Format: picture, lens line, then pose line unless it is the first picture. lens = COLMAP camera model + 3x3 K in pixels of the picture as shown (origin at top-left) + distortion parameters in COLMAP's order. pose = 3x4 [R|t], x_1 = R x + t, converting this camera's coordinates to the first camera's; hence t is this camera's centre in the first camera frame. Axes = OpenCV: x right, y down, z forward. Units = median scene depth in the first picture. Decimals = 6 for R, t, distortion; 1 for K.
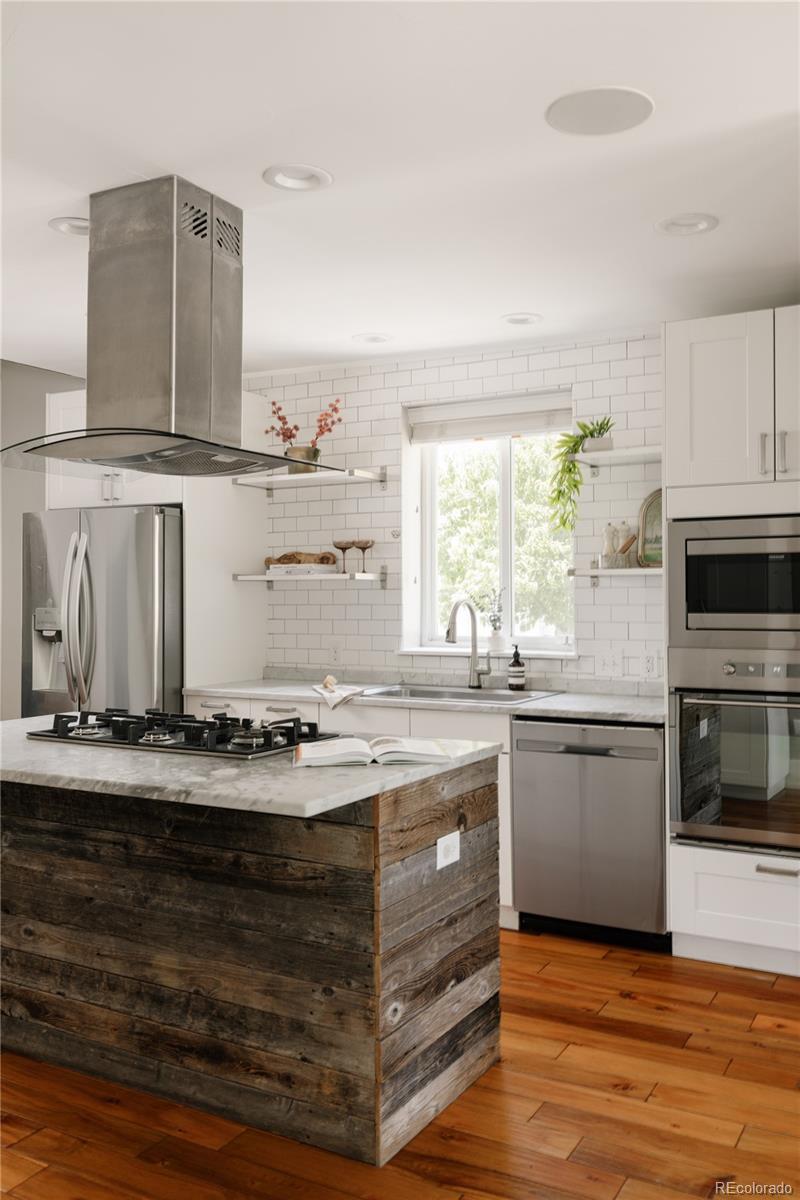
lens RADIAL K [[999.4, 0, 408.0], [0, 999.4, 590.9], [0, 0, 1]] dist [0.011349, 0.000494]
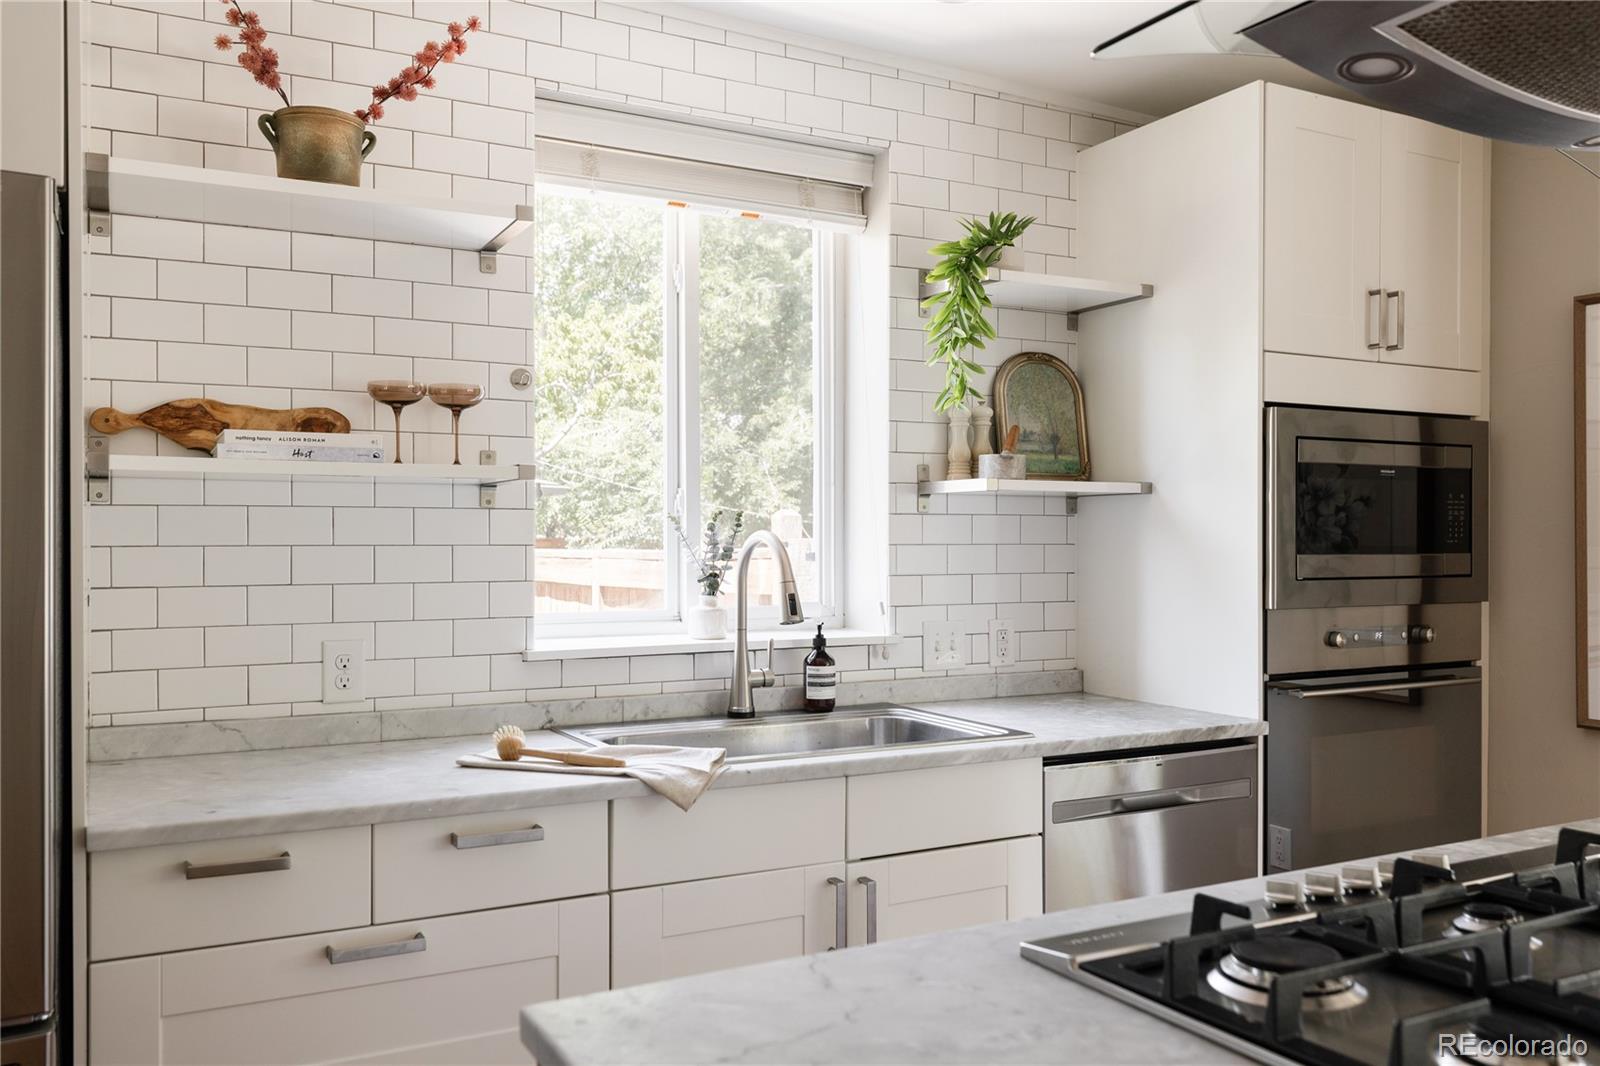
lens RADIAL K [[1264.9, 0, 801.5], [0, 1264.9, 536.6], [0, 0, 1]] dist [0.010100, -0.001977]
pose [[0.537204, 0.009263, 0.843401, -0.443428], [-0.005998, 0.999956, -0.007161, 0.014665], [-0.843431, -0.001212, 0.537236, 0.659803]]
